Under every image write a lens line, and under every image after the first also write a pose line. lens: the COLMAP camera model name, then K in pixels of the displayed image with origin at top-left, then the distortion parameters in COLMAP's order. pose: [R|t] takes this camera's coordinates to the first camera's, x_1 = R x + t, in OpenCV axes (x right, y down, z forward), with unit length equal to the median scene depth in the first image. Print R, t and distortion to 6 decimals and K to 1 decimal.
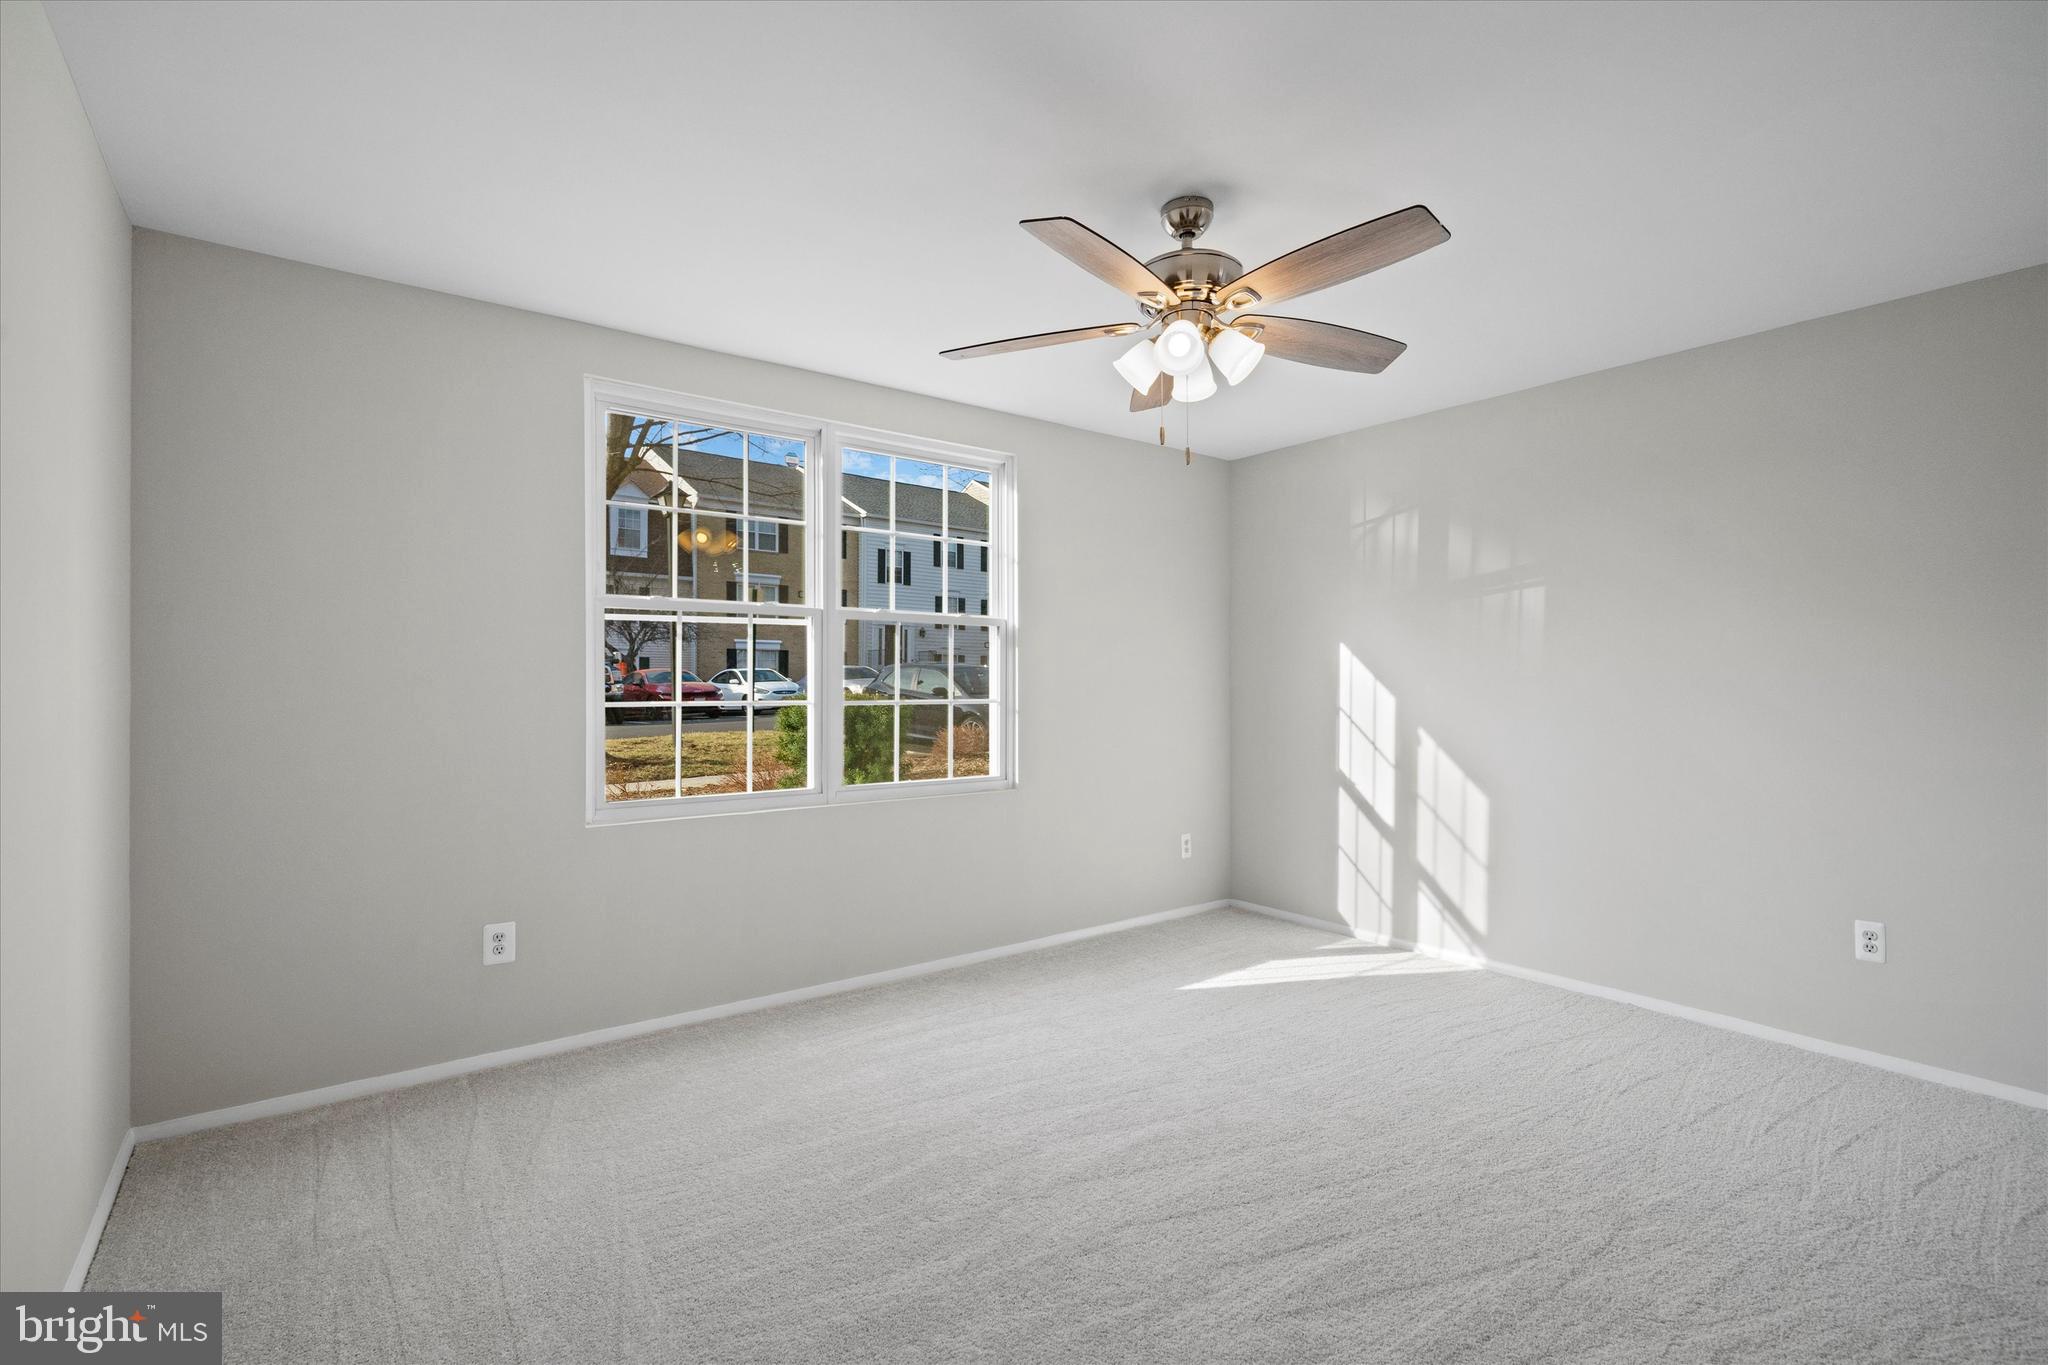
lens RADIAL K [[908.7, 0, 1019.0], [0, 908.7, 695.7], [0, 0, 1]] dist [-0.000810, 0.000494]
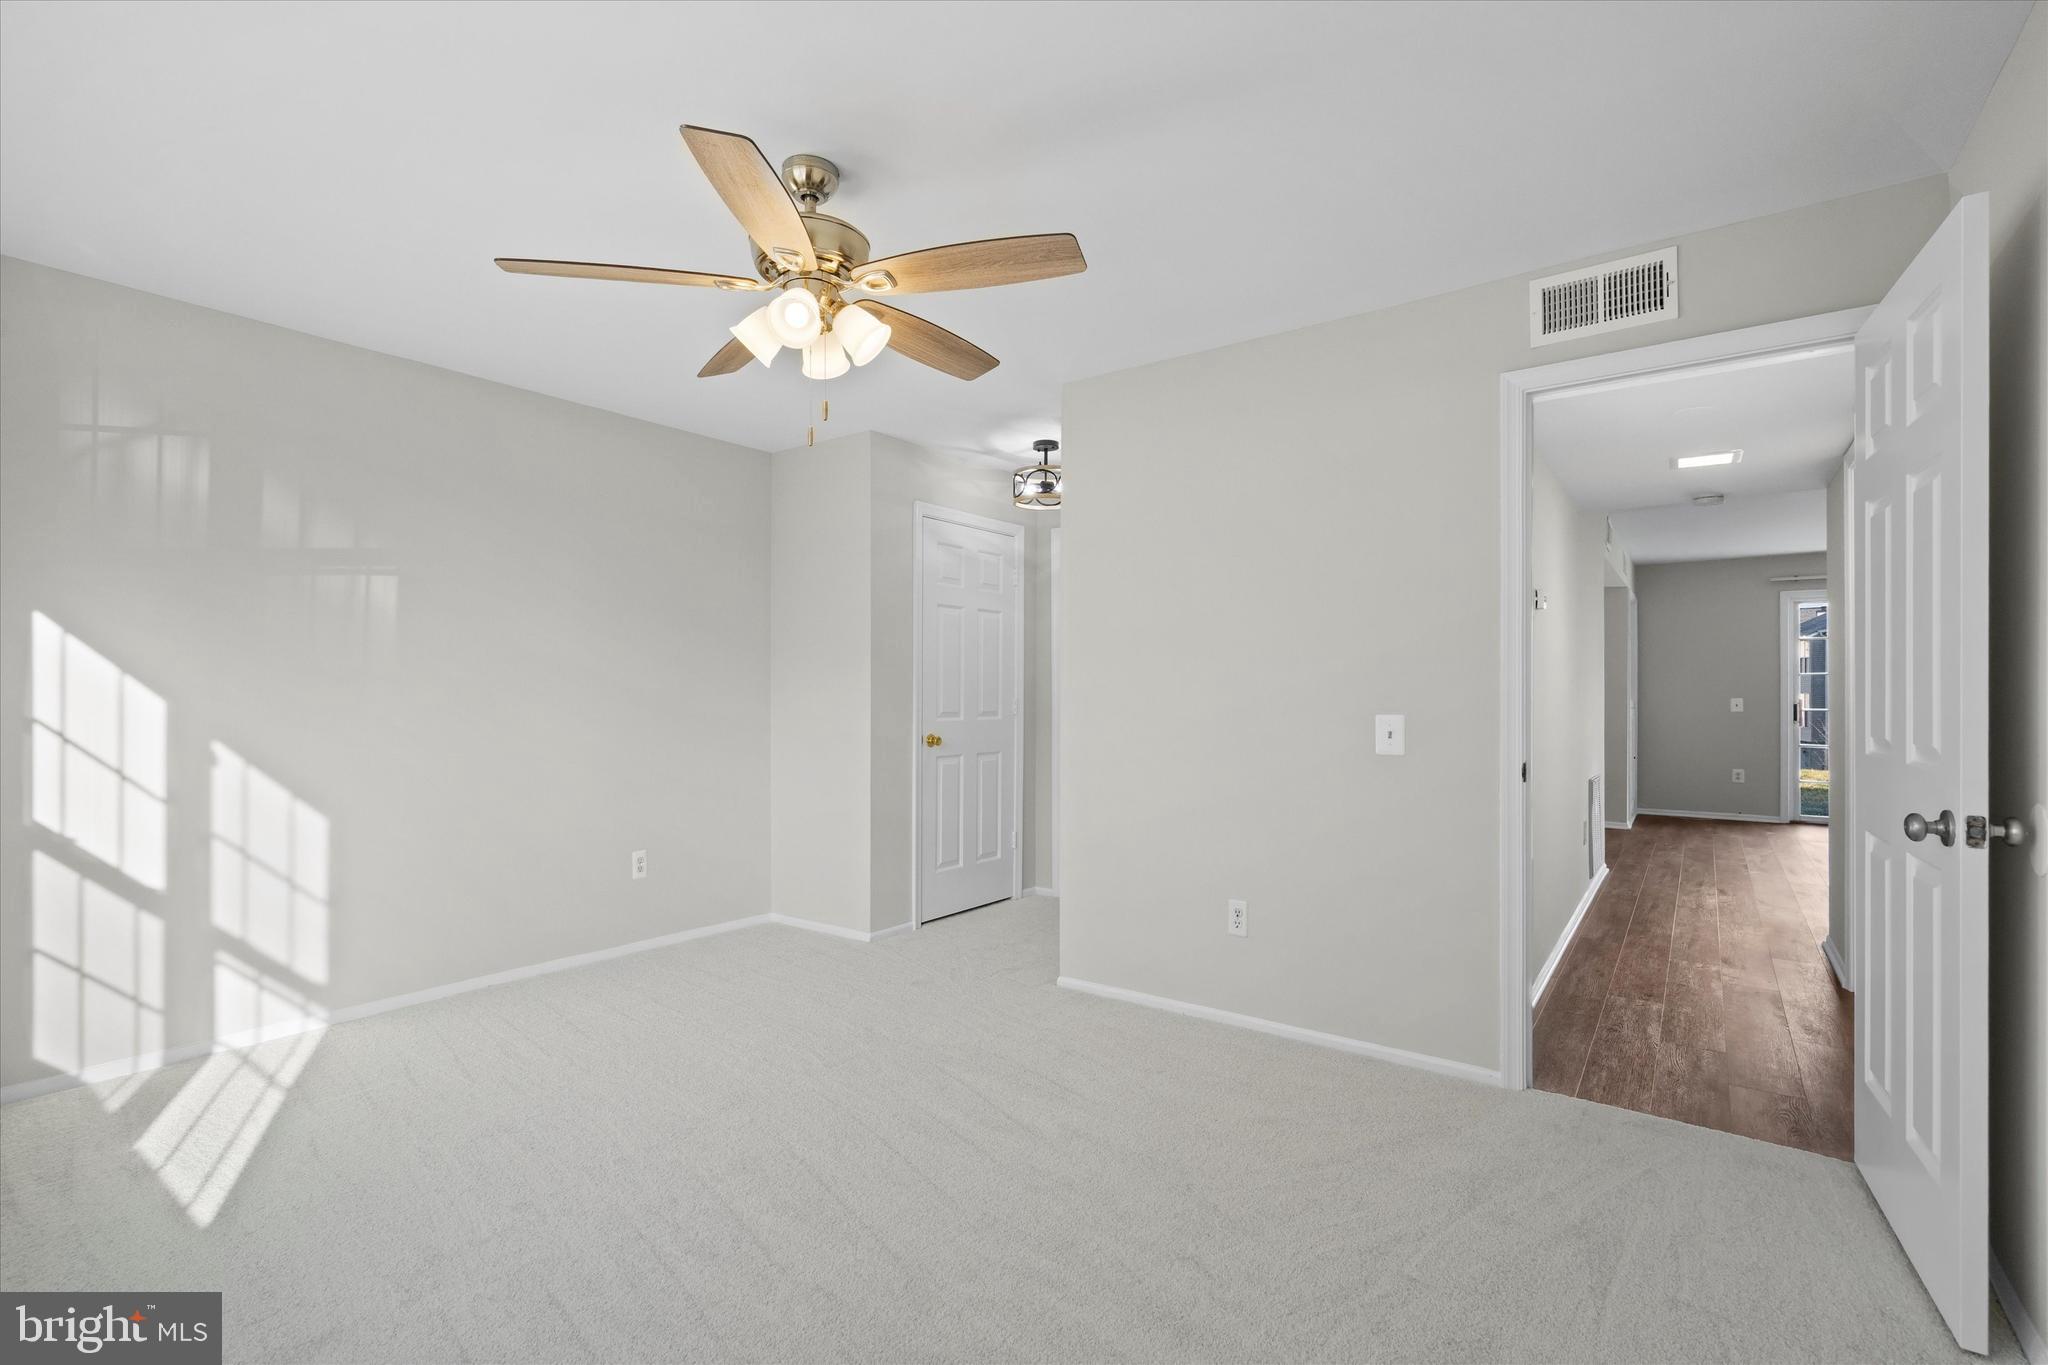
lens RADIAL K [[908.7, 0, 1019.3], [0, 908.7, 690.2], [0, 0, 1]] dist [-0.000810, 0.000494]
pose [[-0.266803, -0.001421, 0.963750, -0.423973], [0.007522, 0.999965, 0.003557, -0.003431], [-0.963722, 0.008199, -0.266783, 0.565330]]
